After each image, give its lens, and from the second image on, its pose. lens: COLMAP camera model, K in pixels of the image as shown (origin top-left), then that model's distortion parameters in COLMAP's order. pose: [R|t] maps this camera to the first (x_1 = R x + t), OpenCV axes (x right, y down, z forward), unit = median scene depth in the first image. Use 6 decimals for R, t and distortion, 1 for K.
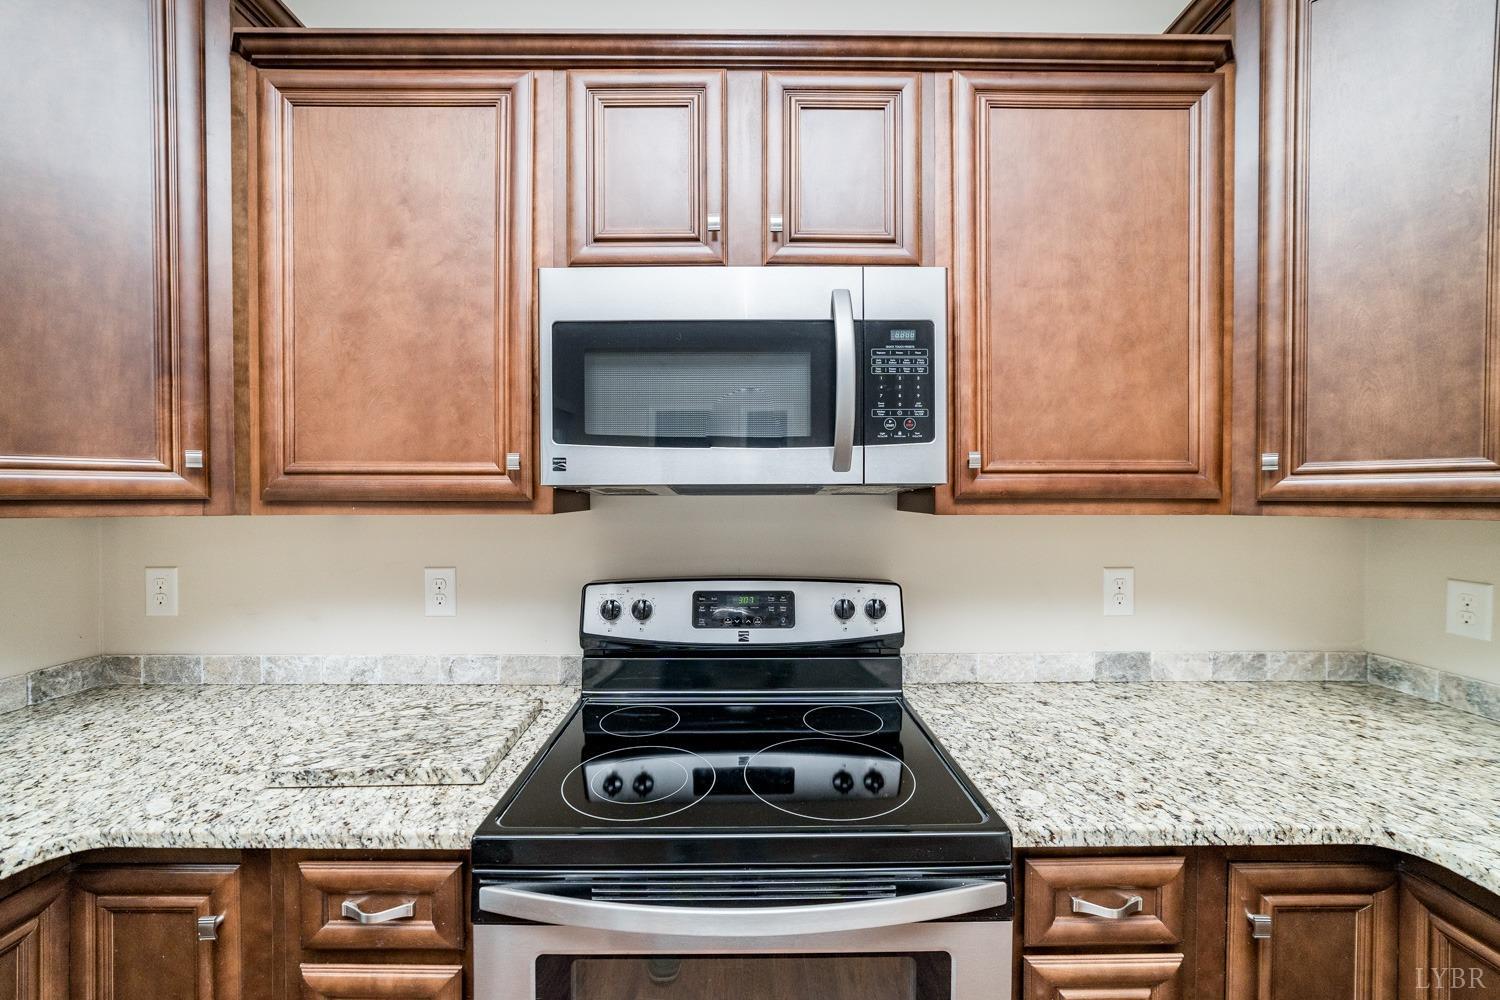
lens RADIAL K [[576.7, 0, 747.1], [0, 576.7, 506.0], [0, 0, 1]] dist [-0.024240, 0.008369]
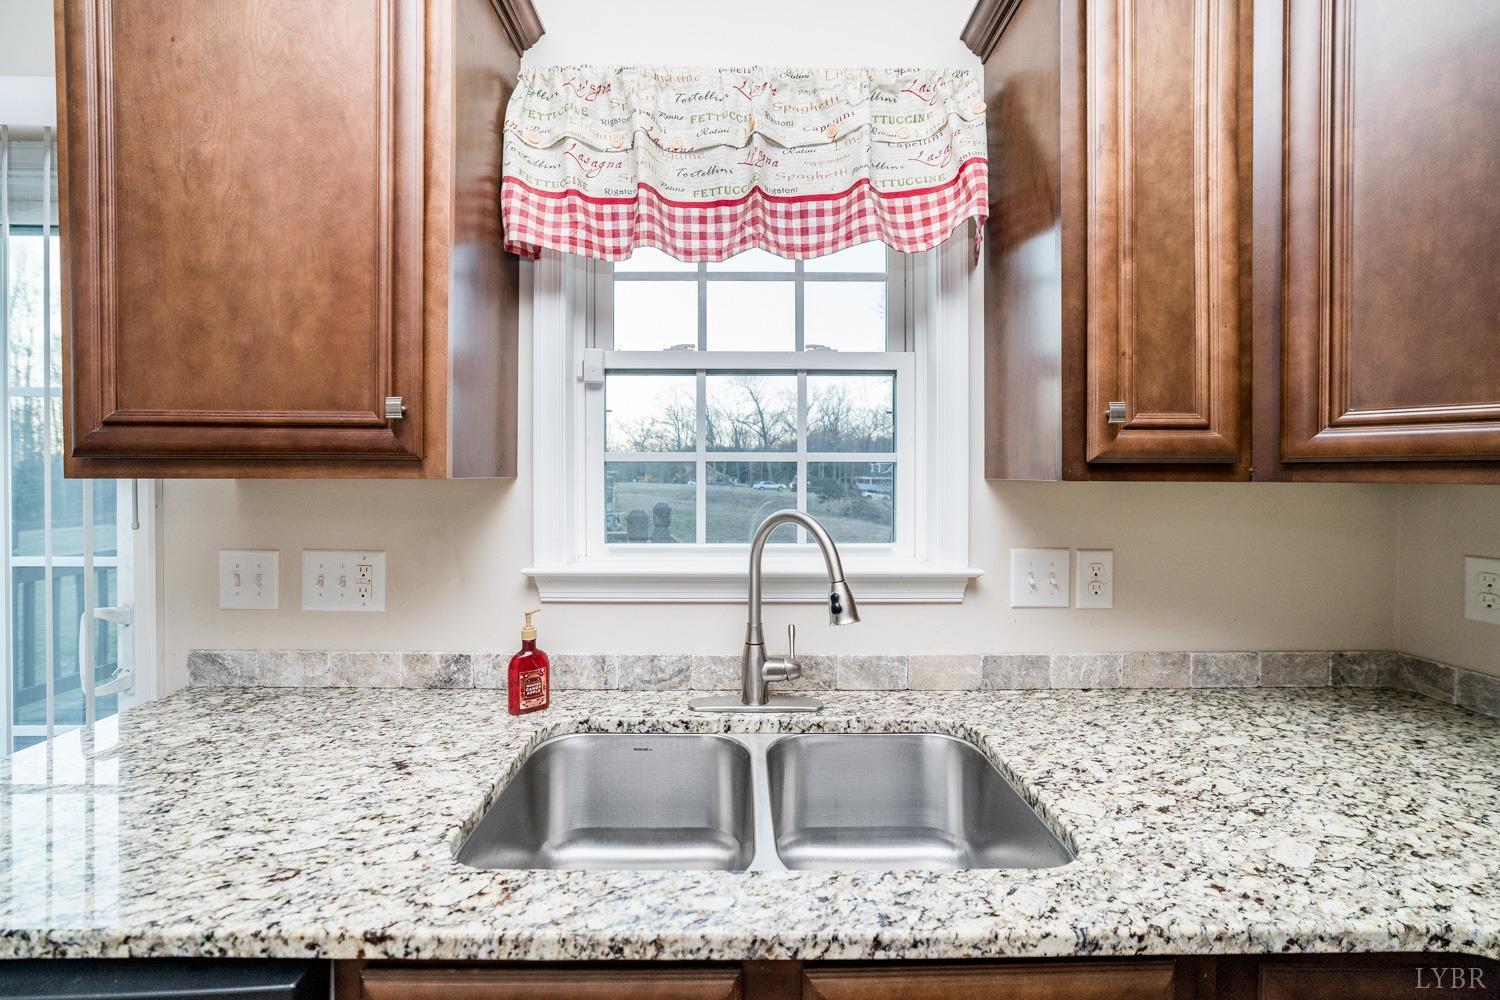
lens RADIAL K [[579.0, 0, 744.8], [0, 579.0, 472.7], [0, 0, 1]] dist [-0.024846, 0.008159]
pose [[0.007056, -0.004364, -0.999966, -0.388281], [-0.016540, 0.999853, -0.004480, 0.021256], [0.999838, 0.016571, 0.006982, 0.022275]]
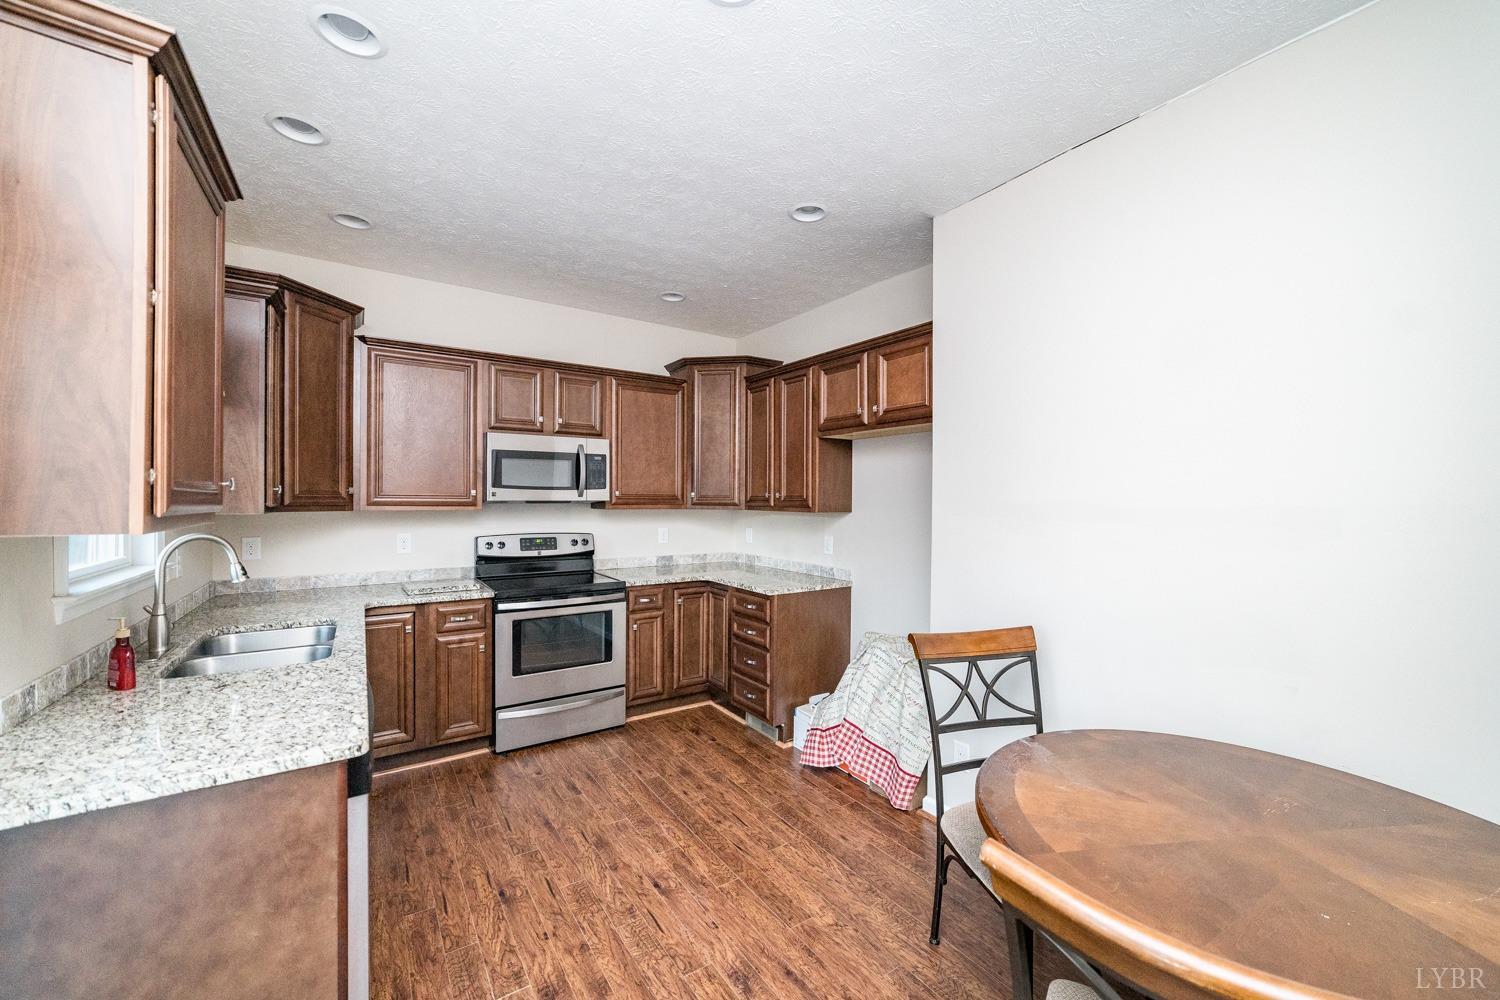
lens RADIAL K [[572.7, 0, 749.3], [0, 572.7, 494.3], [0, 0, 1]] dist [-0.022628, 0.007895]
pose [[0.824026, 0.009262, 0.566476, -0.902139], [0.002740, 0.999790, -0.020332, -0.003985], [-0.566546, 0.018306, 0.823827, -2.292374]]
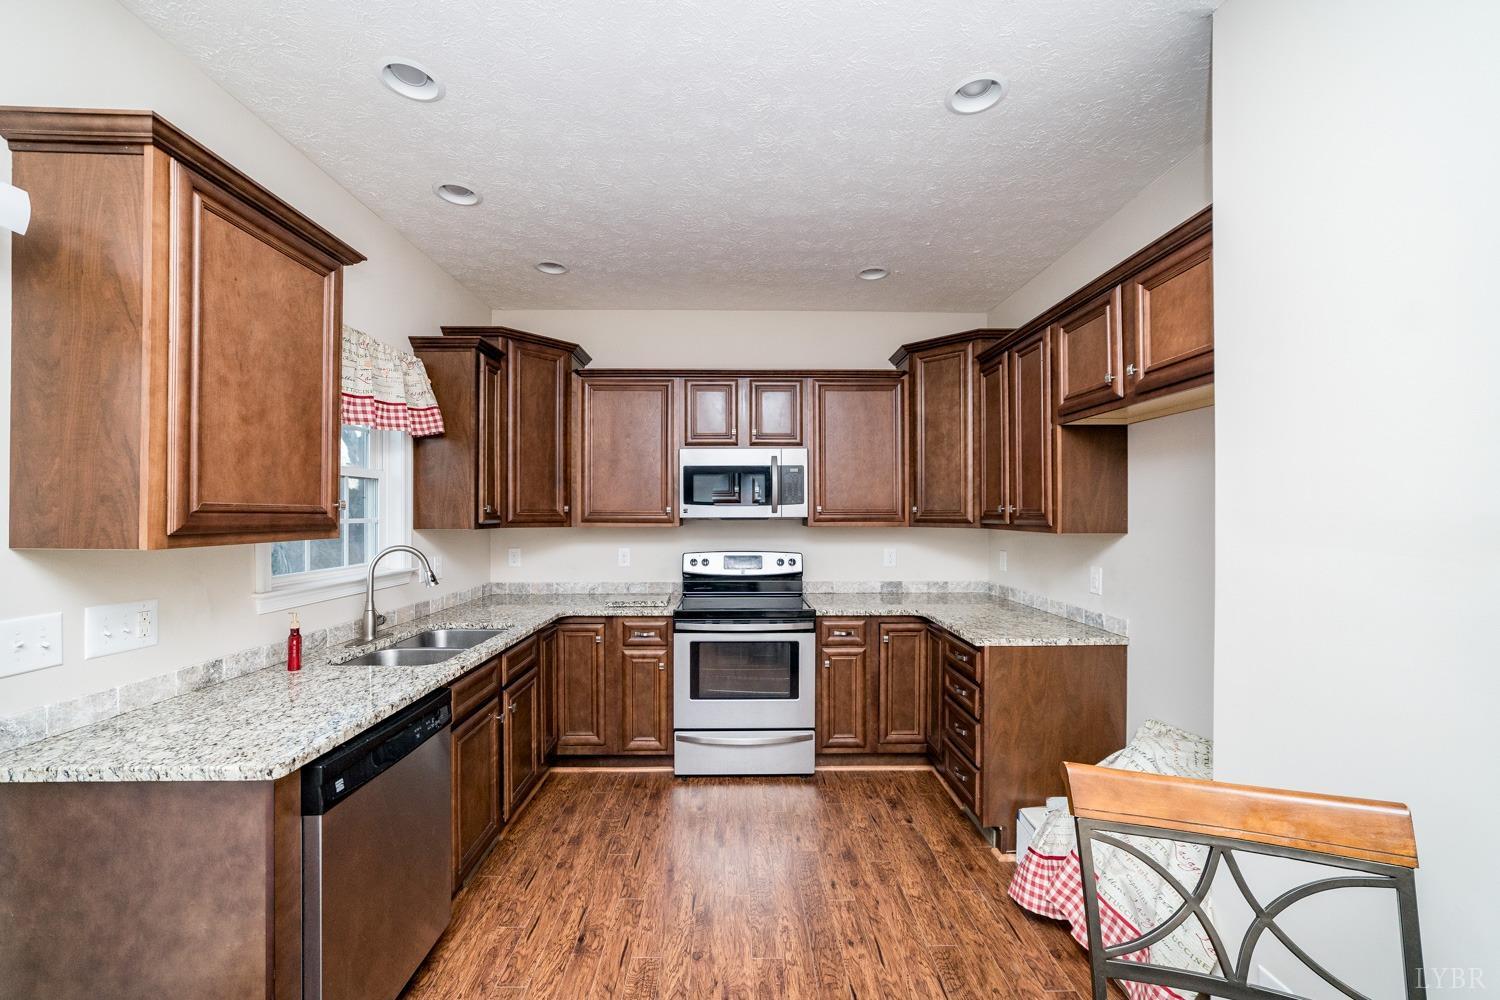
lens RADIAL K [[576.7, 0, 747.1], [0, 576.7, 506.0], [0, 0, 1]] dist [-0.024240, 0.008369]
pose [[0.999822, -0.000720, 0.018860, -0.043790], [0.001228, 0.999637, -0.026931, -0.013602], [-0.018834, 0.026949, 0.999459, -2.073588]]
